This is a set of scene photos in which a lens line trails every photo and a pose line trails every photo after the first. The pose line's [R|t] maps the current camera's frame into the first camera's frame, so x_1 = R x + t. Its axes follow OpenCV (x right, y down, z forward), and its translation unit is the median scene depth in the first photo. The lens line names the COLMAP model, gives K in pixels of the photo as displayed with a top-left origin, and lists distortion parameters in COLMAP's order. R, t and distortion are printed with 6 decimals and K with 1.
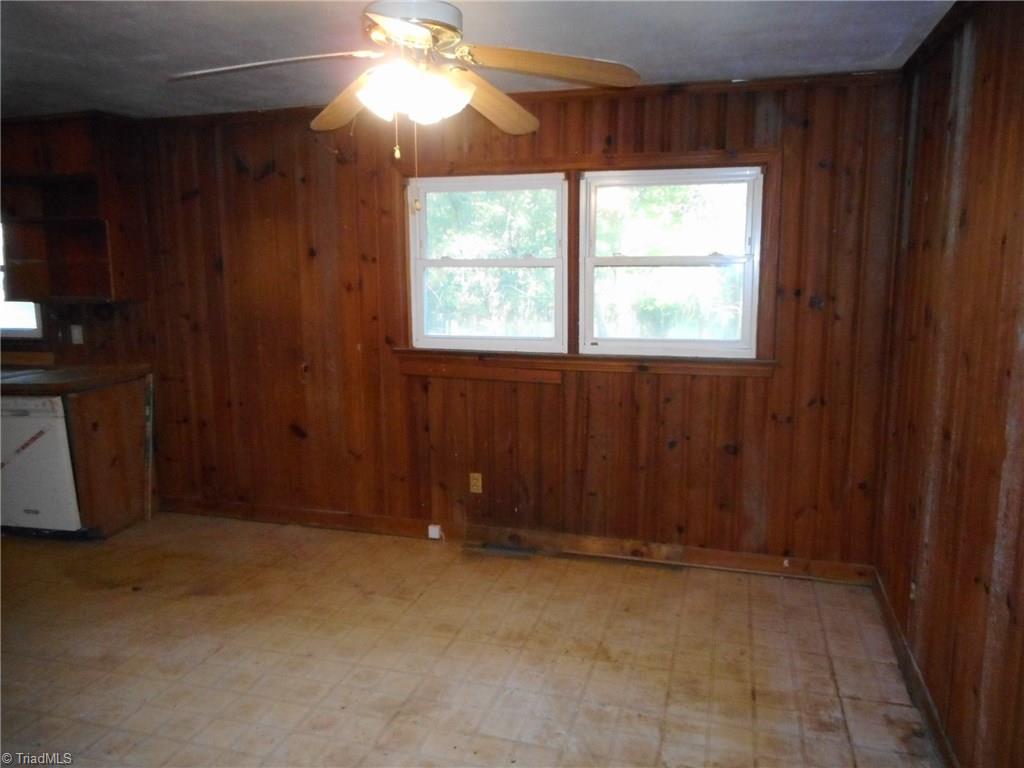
lens RADIAL K [[764.3, 0, 512.0], [0, 764.3, 384.0], [0, 0, 1]] dist [-0.014405, -0.003231]
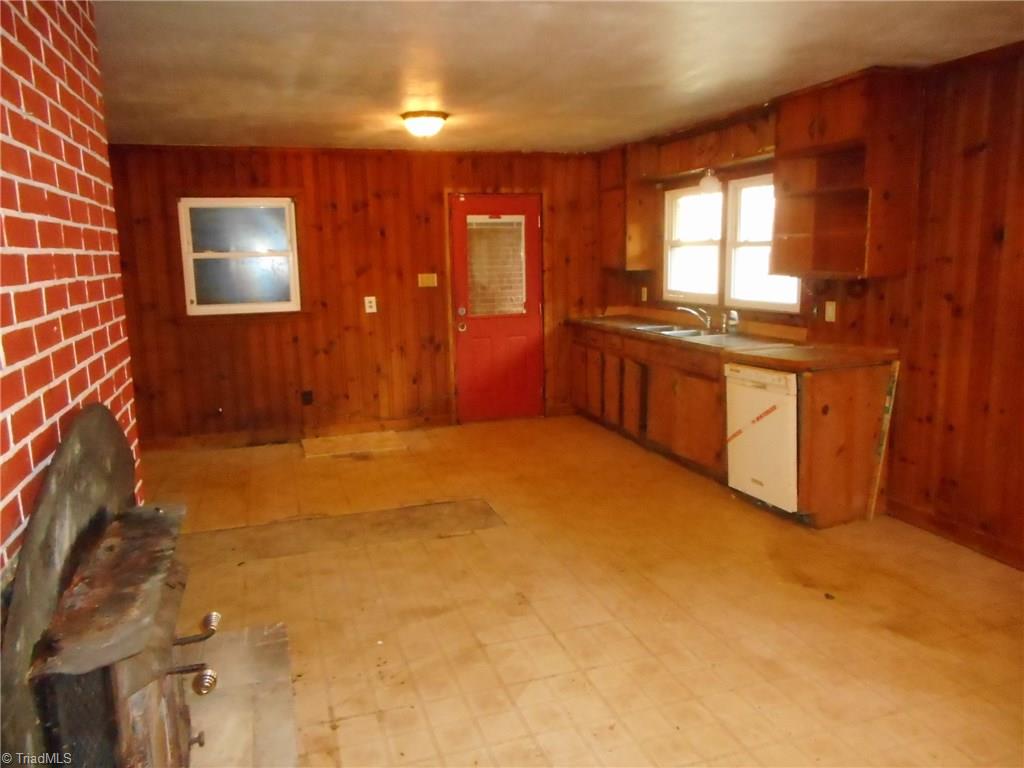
lens RADIAL K [[755.7, 0, 512.0], [0, 755.7, 384.0], [0, 0, 1]] dist [-0.005578, -0.002887]
pose [[0.559536, 0.134213, -0.817867, -0.004764], [-0.110571, 0.990068, 0.086825, -0.014206], [0.821397, 0.041851, 0.568819, 0.145294]]
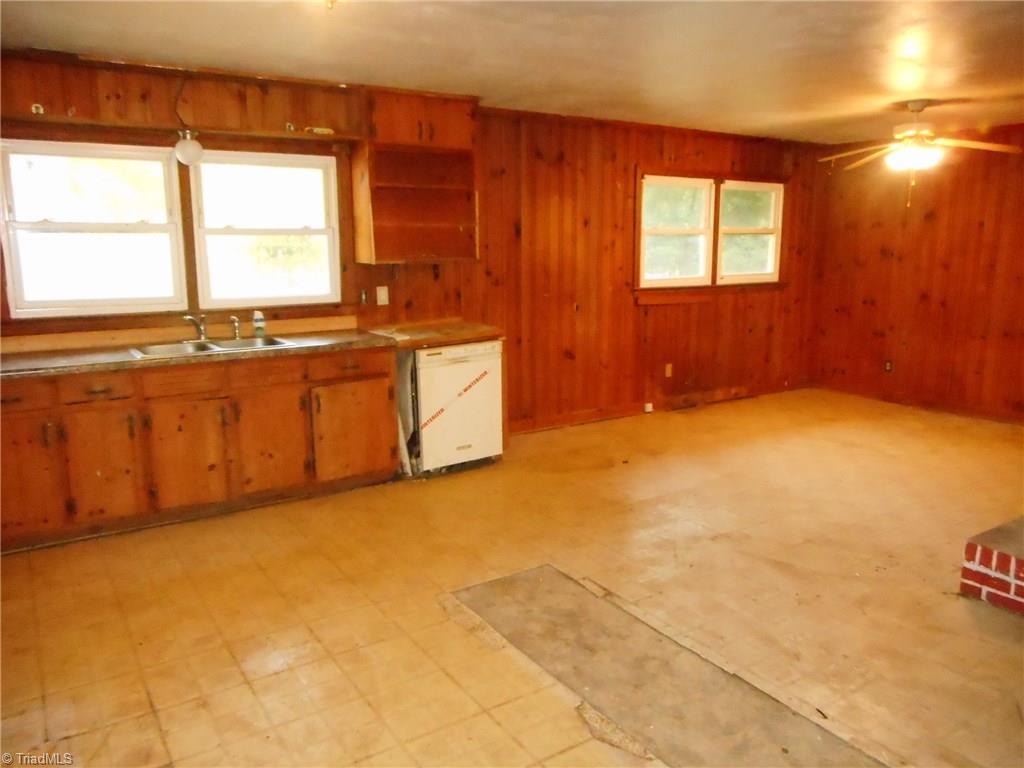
lens RADIAL K [[773.3, 0, 512.0], [0, 773.3, 384.0], [0, 0, 1]] dist [0.001216, -0.000855]
pose [[0.649718, -0.137402, 0.747654, -1.429621], [0.115682, 0.989945, 0.081401, -0.011263], [-0.751321, 0.033603, 0.659080, 0.180392]]
